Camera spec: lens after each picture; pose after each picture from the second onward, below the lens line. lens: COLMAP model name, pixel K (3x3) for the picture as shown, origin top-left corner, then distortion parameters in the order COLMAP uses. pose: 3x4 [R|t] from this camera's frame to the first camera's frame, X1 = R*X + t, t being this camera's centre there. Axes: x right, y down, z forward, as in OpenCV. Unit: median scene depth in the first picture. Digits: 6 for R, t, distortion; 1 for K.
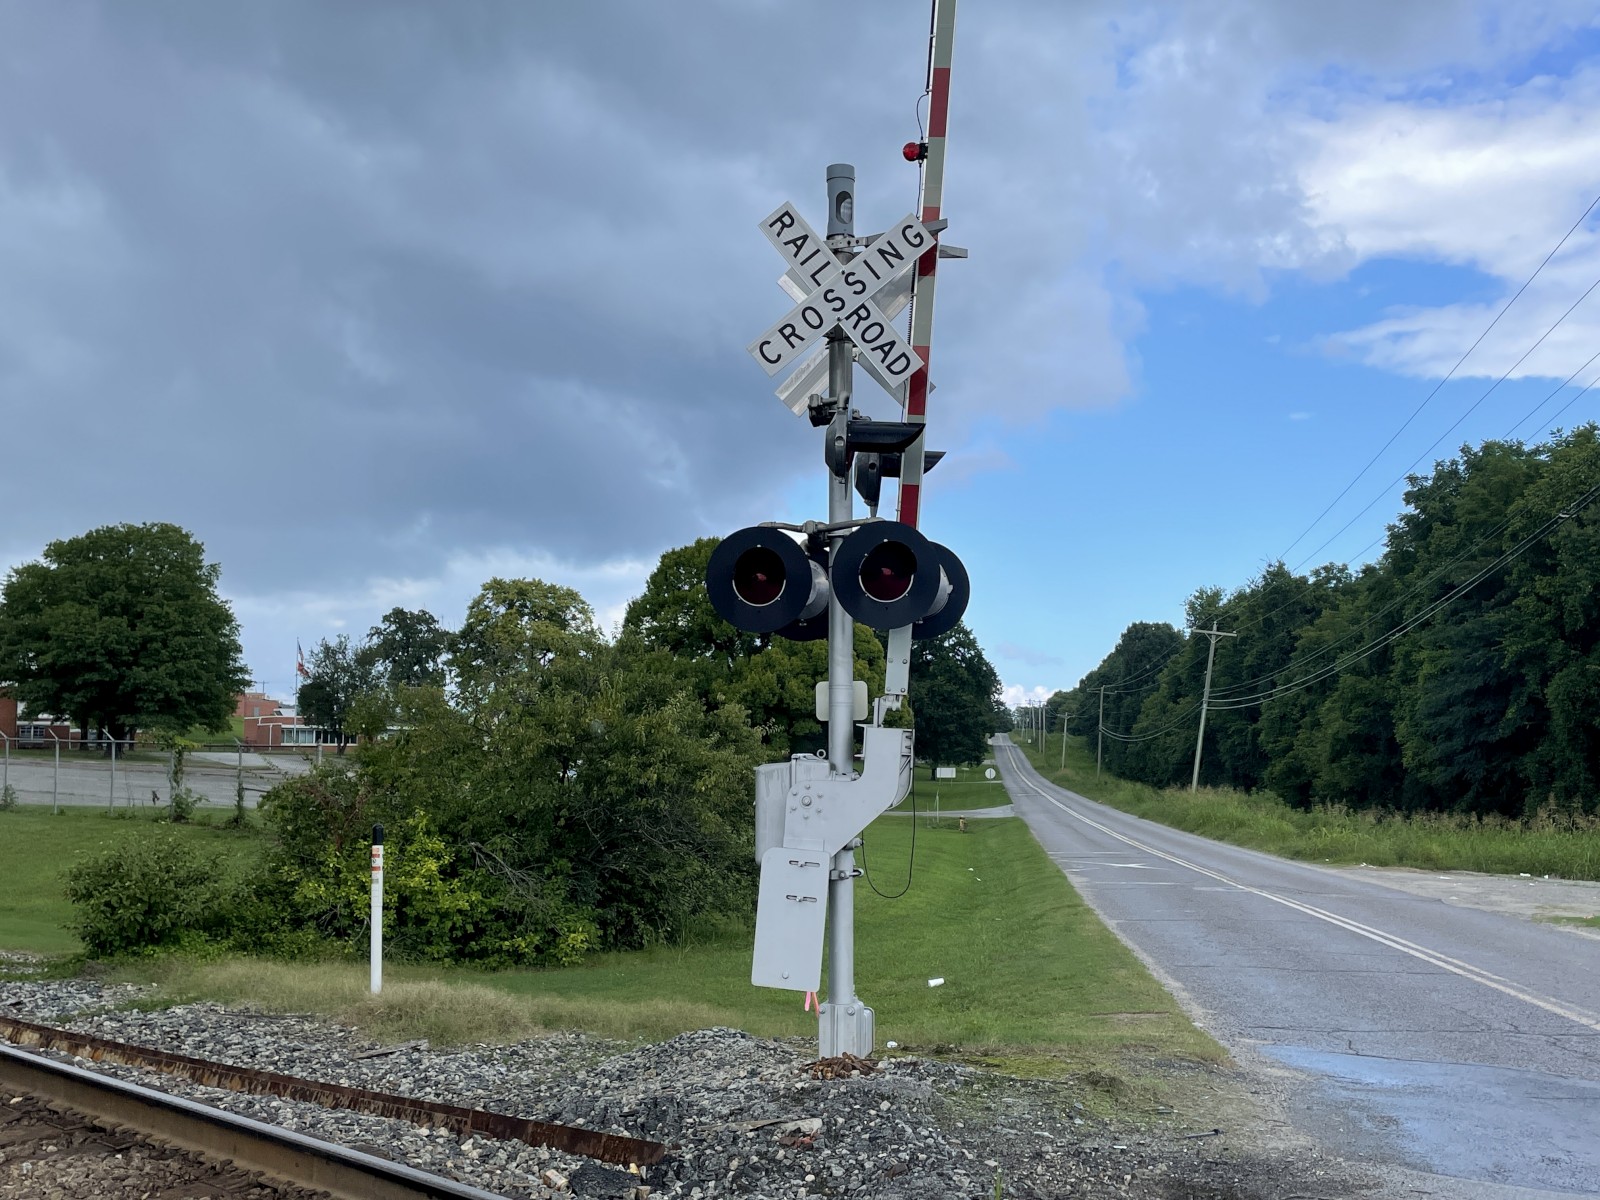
lens RADIAL K [[1589.9, 0, 800.0], [0, 1589.9, 600.0], [0, 0, 1]] dist [0.002980, -0.007042]
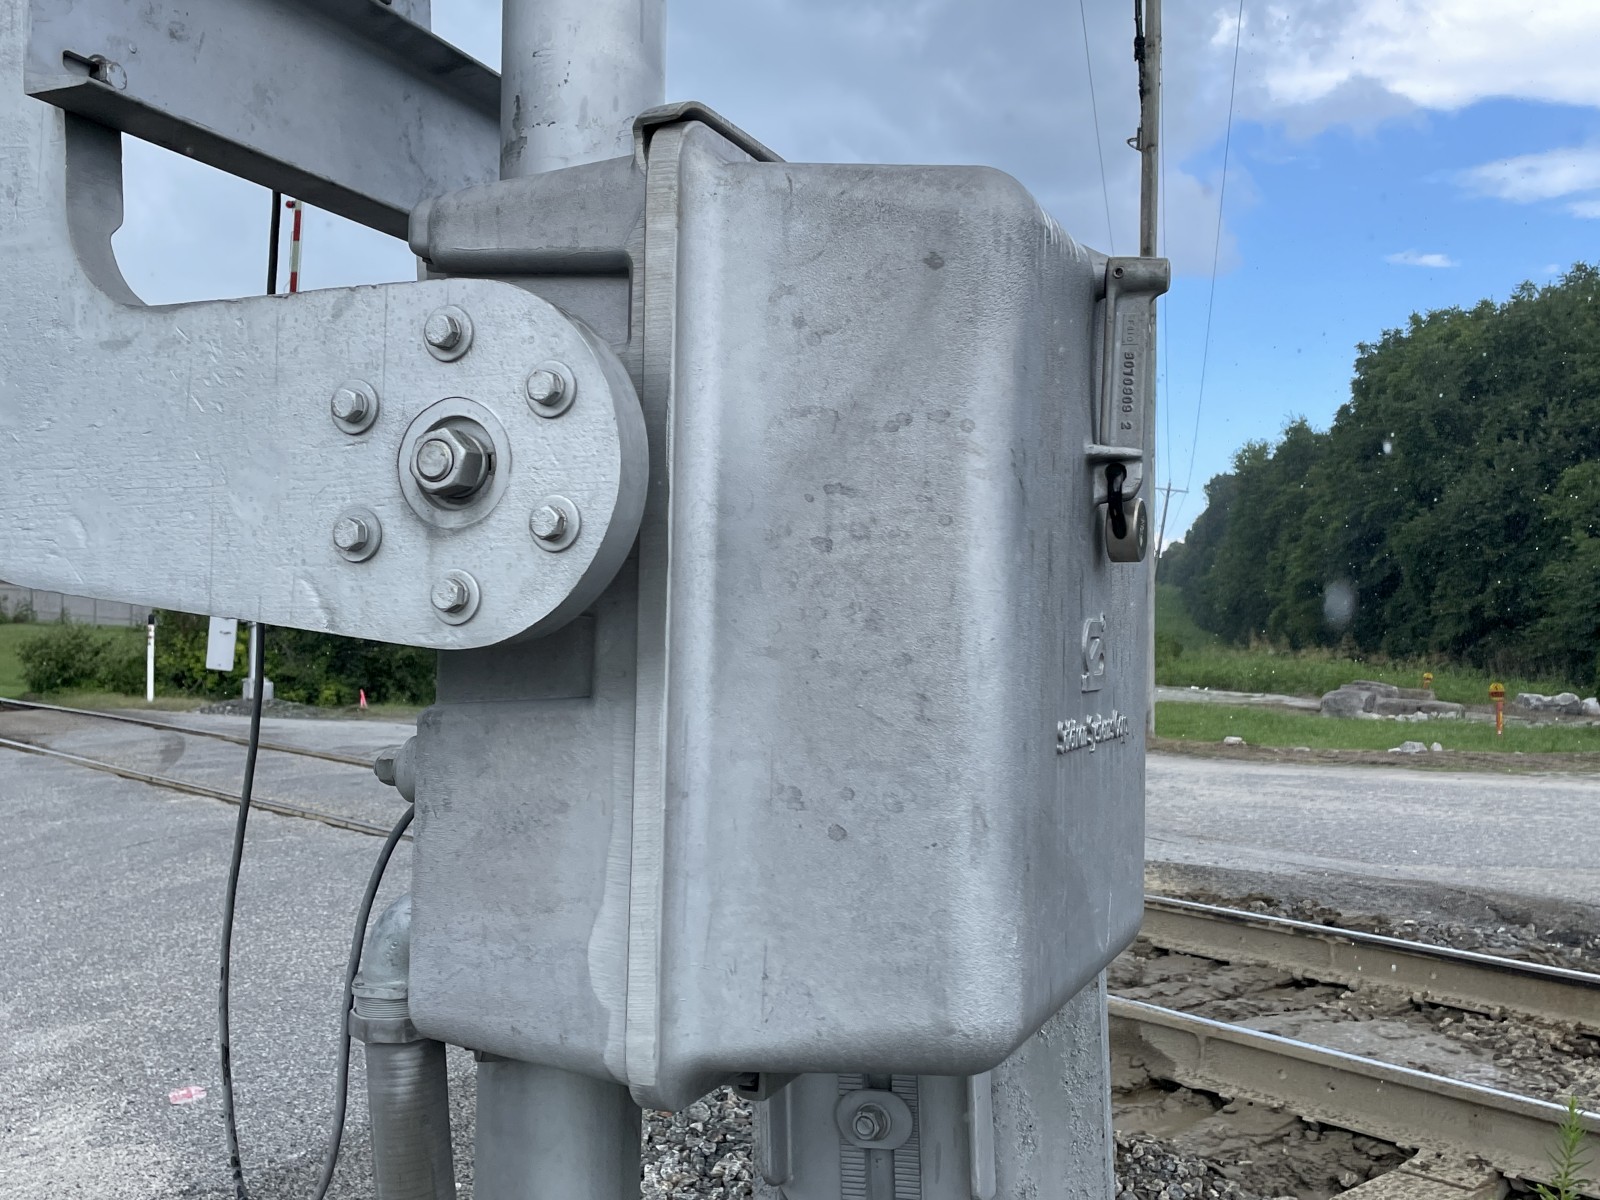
lens RADIAL K [[1636.2, 0, 800.0], [0, 1636.2, 600.0], [0, 0, 1]] dist [-0.013596, -0.009364]
pose [[0.995930, 0.011088, -0.089444, 0.135974], [-0.002555, 0.995477, 0.094965, -0.011682], [0.090093, -0.094350, 0.991454, -0.167900]]
